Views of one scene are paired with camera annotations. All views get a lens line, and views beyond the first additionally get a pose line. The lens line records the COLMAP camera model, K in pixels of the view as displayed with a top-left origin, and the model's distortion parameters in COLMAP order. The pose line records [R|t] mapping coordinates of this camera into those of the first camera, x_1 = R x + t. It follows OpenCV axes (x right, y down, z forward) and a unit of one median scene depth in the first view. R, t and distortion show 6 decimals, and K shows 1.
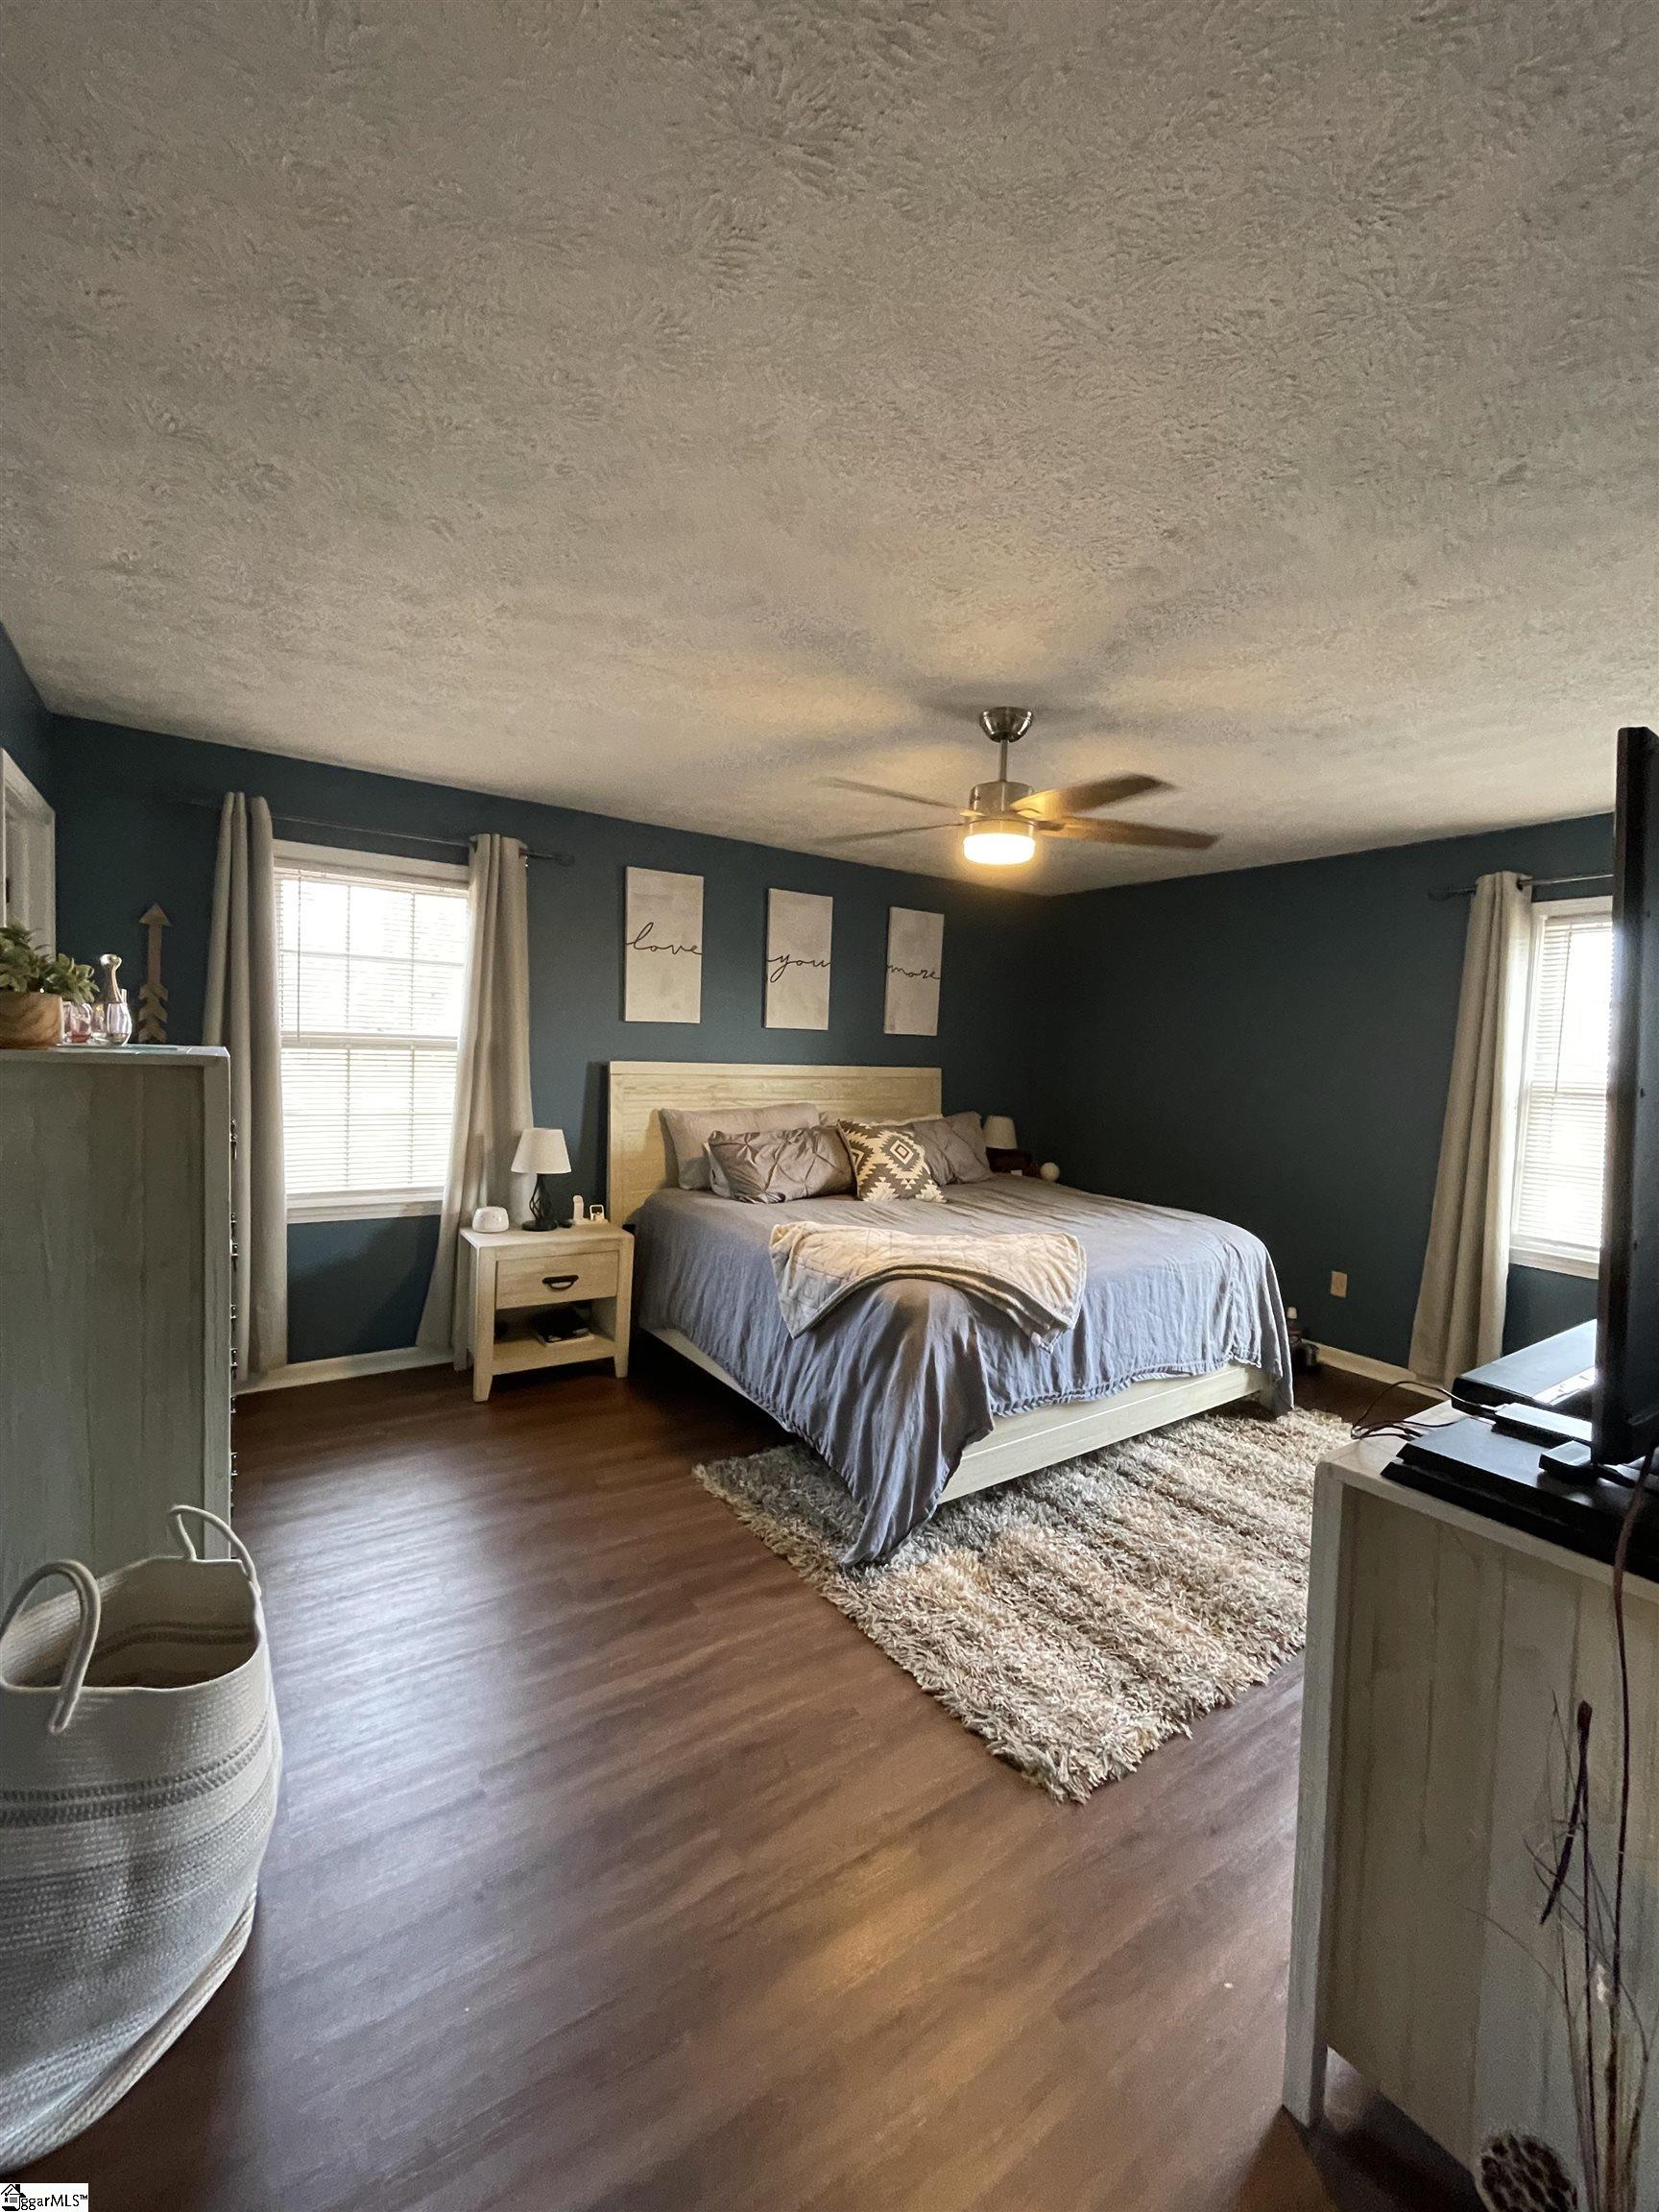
lens RADIAL K [[899.9, 0, 845.6], [0, 899.9, 1104.4], [0, 0, 1]] dist [-0.000237, -0.000374]
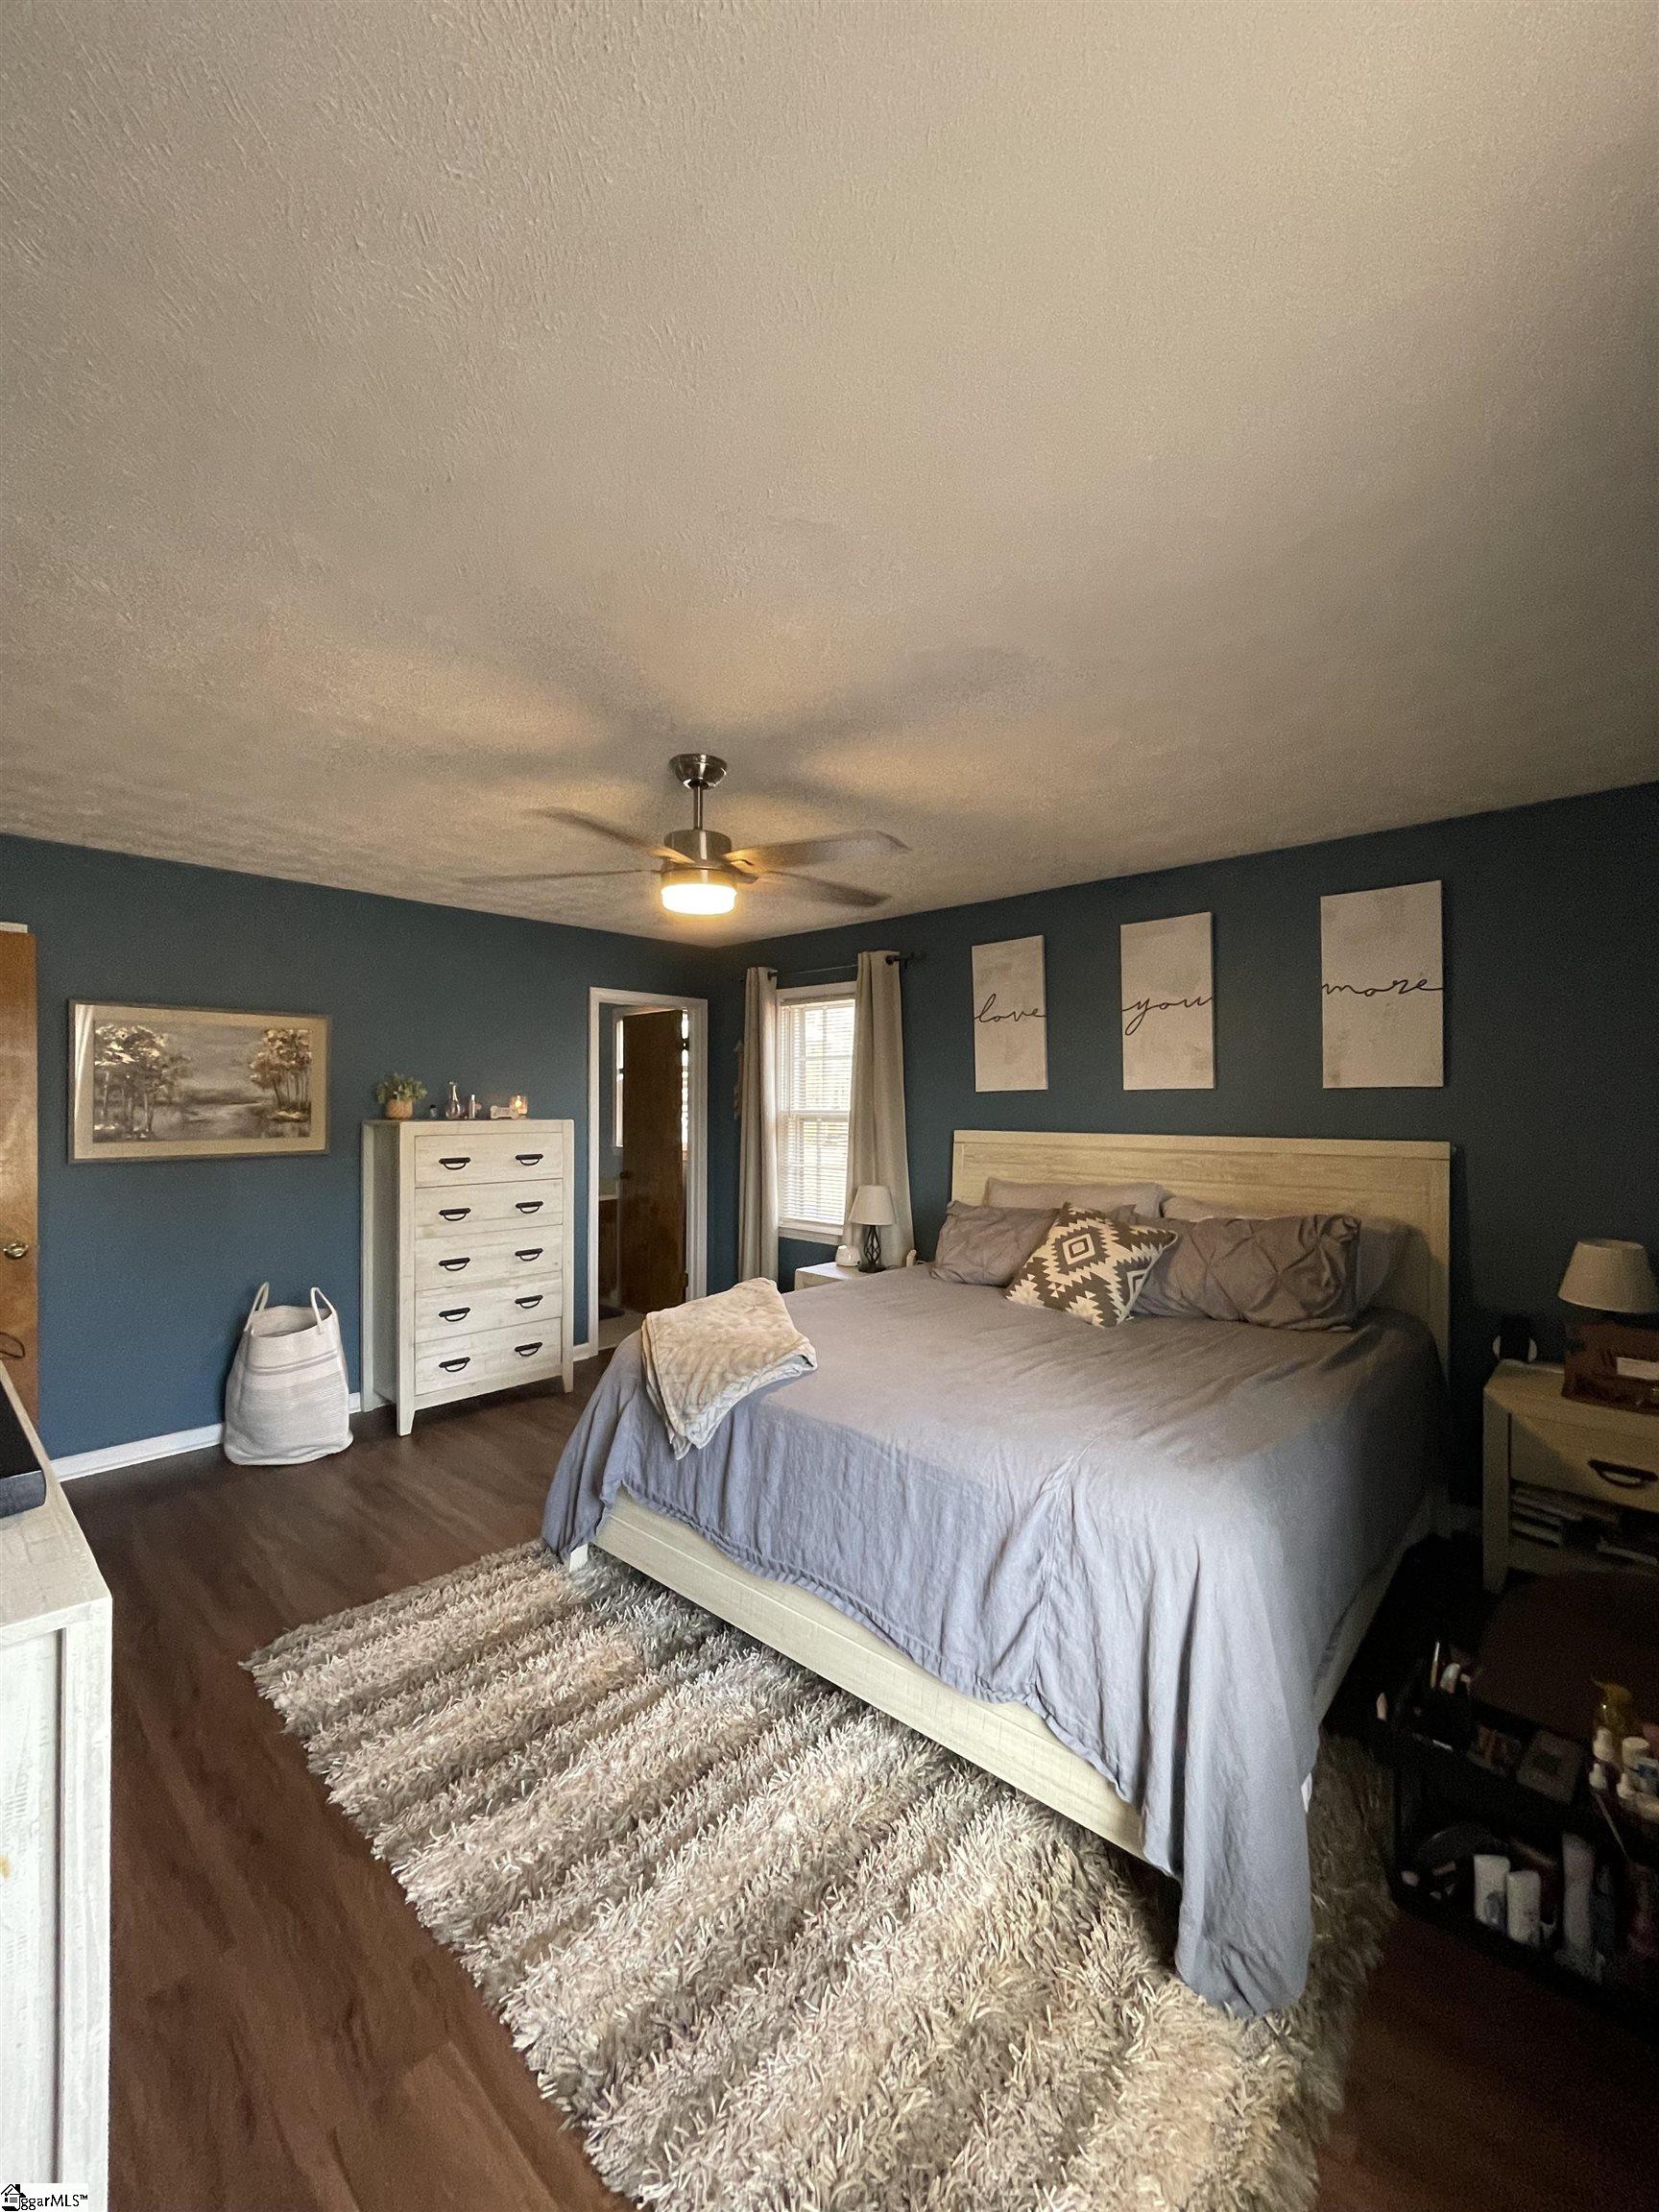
lens RADIAL K [[899.9, 0, 845.6], [0, 899.9, 1104.4], [0, 0, 1]] dist [-0.000237, -0.000374]
pose [[0.216982, -0.037250, -0.975465, 0.729941], [-0.050573, 0.997501, -0.049341, -0.019167], [0.974865, 0.060038, 0.214556, 0.621989]]
